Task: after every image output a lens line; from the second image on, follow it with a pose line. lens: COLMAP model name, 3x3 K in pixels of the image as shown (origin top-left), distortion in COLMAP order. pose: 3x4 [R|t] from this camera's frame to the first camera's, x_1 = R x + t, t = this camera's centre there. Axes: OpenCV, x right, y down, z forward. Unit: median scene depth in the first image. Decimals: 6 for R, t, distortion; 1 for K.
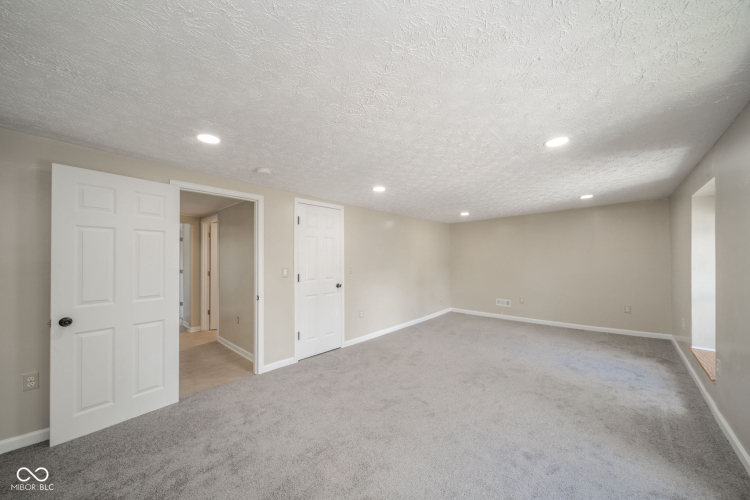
lens RADIAL K [[266.1, 0, 376.2], [0, 266.1, 253.6], [0, 0, 1]] dist [0.000450, 0.000009]
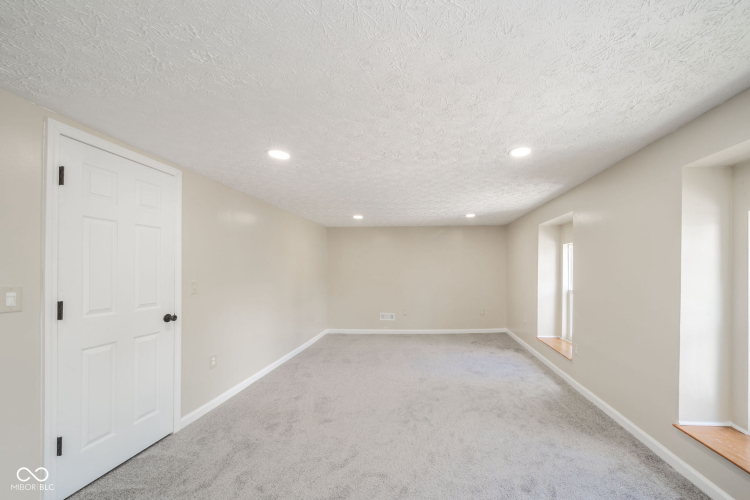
lens RADIAL K [[272.4, 0, 388.9], [0, 272.4, 267.4], [0, 0, 1]] dist [-0.001729, -0.000072]
pose [[0.734903, 0.016033, 0.677982, -0.203599], [-0.020622, 0.999787, -0.001289, 0.011871], [-0.677858, -0.013034, 0.735077, 0.327670]]
